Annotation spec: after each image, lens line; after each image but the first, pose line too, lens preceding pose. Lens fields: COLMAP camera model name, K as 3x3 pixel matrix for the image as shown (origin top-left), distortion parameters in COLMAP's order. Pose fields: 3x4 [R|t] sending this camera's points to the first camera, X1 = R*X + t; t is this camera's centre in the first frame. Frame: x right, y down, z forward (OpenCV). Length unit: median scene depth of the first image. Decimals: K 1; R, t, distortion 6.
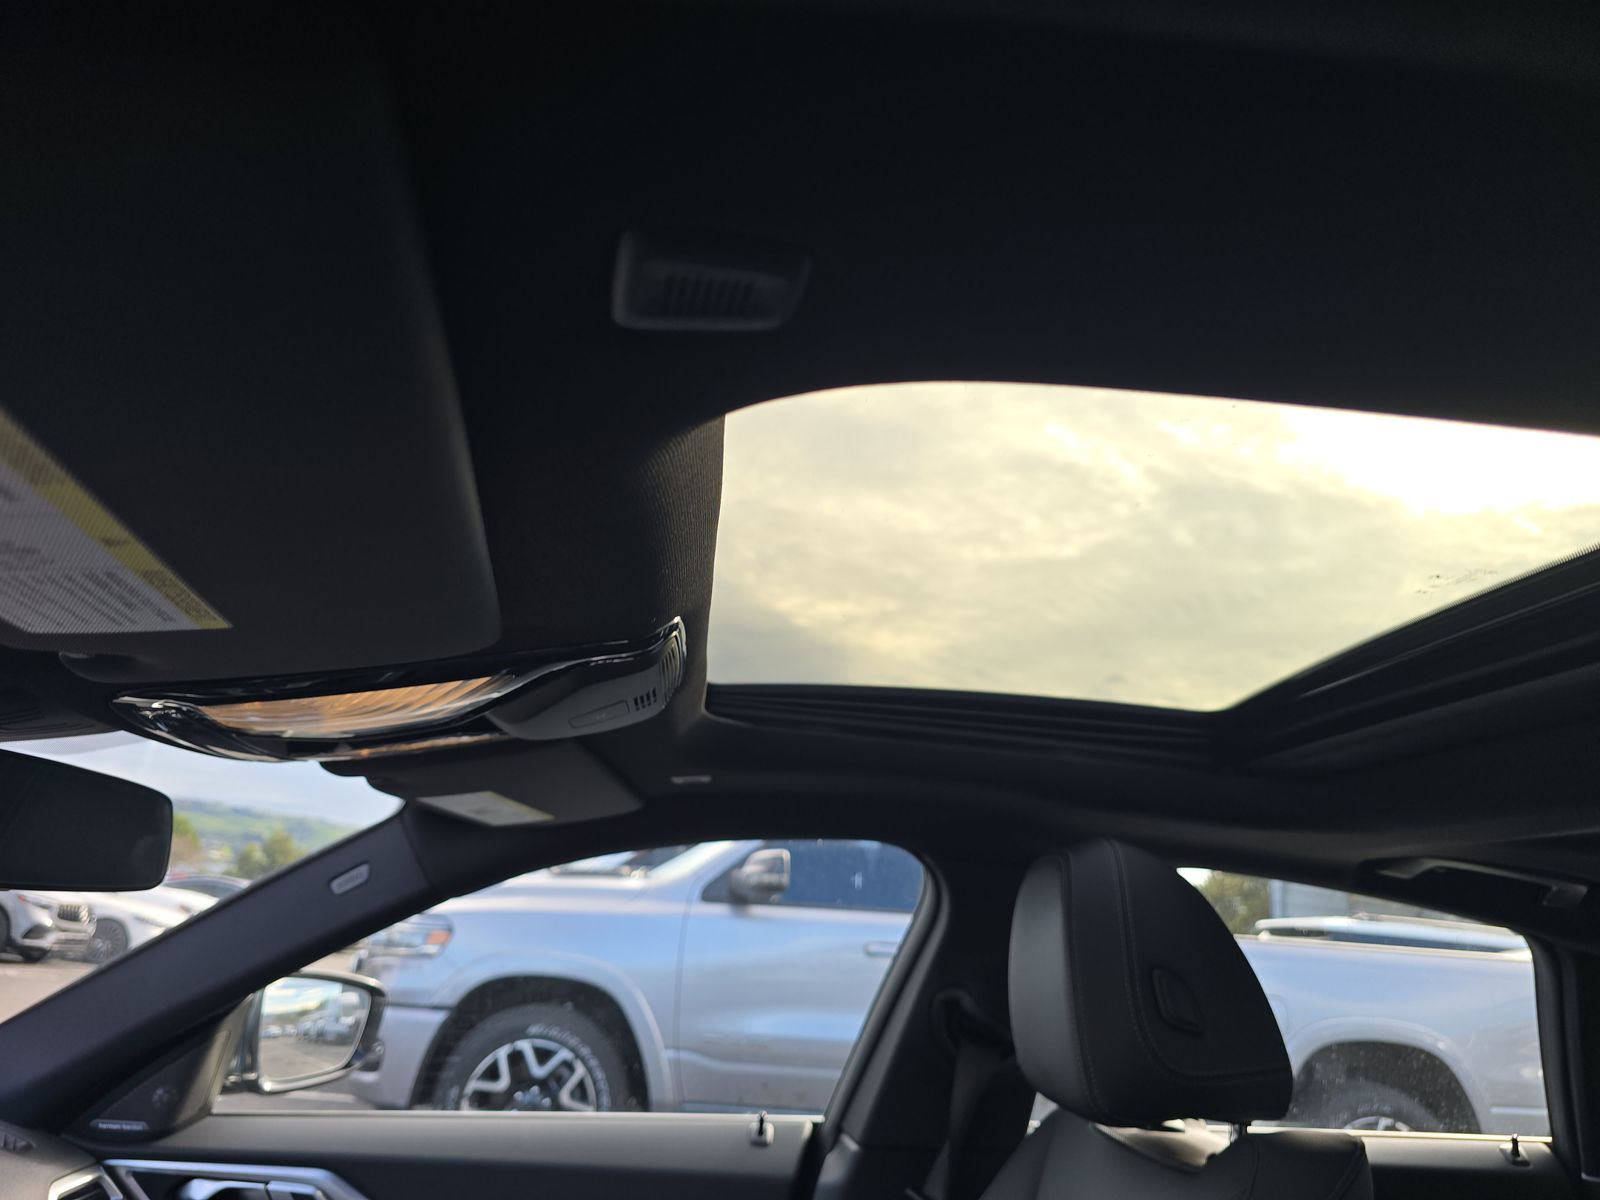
lens RADIAL K [[1081.7, 0, 800.2], [0, 1081.7, 606.1], [0, 0, 1]] dist [0.054701, -0.042852]
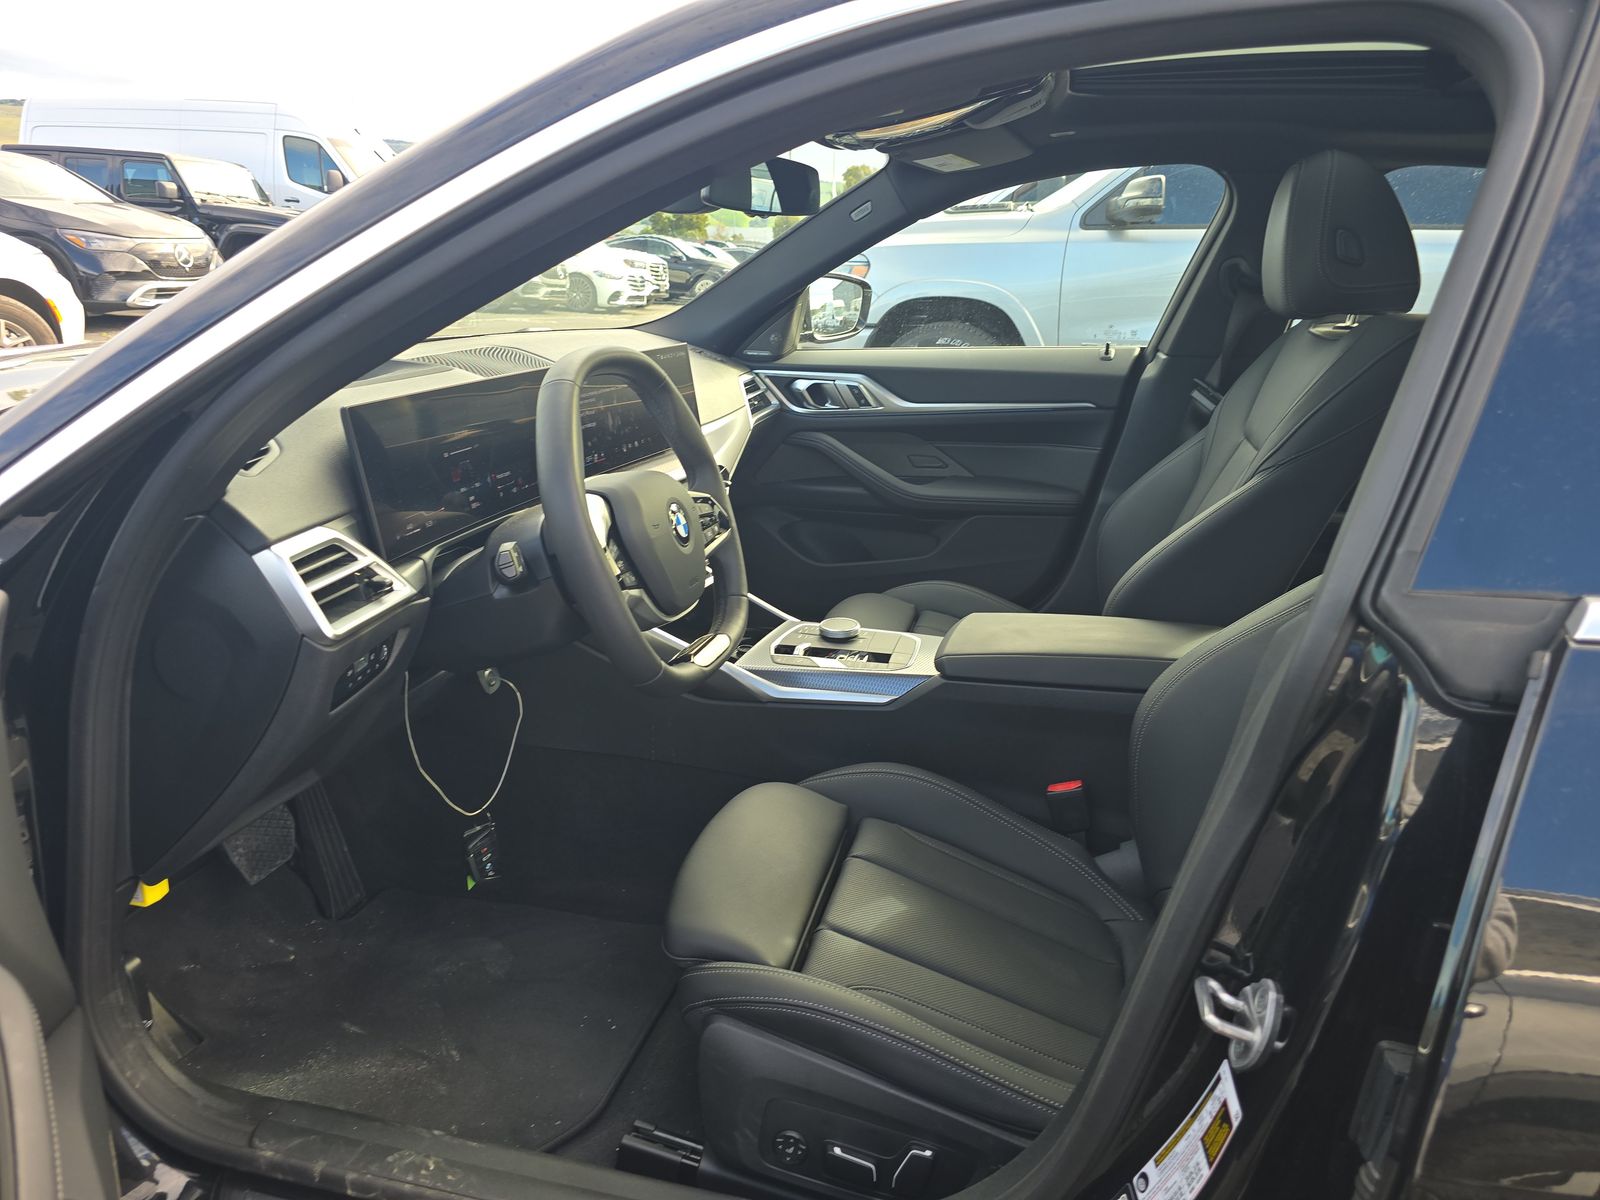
lens RADIAL K [[1081.7, 0, 797.7], [0, 1081.7, 609.7], [0, 0, 1]] dist [0.054701, -0.042852]
pose [[0.943260, 0.056824, -0.327157, 0.084982], [0.134868, 0.834760, 0.533841, -0.144651], [0.303433, -0.547674, 0.779732, -0.659886]]
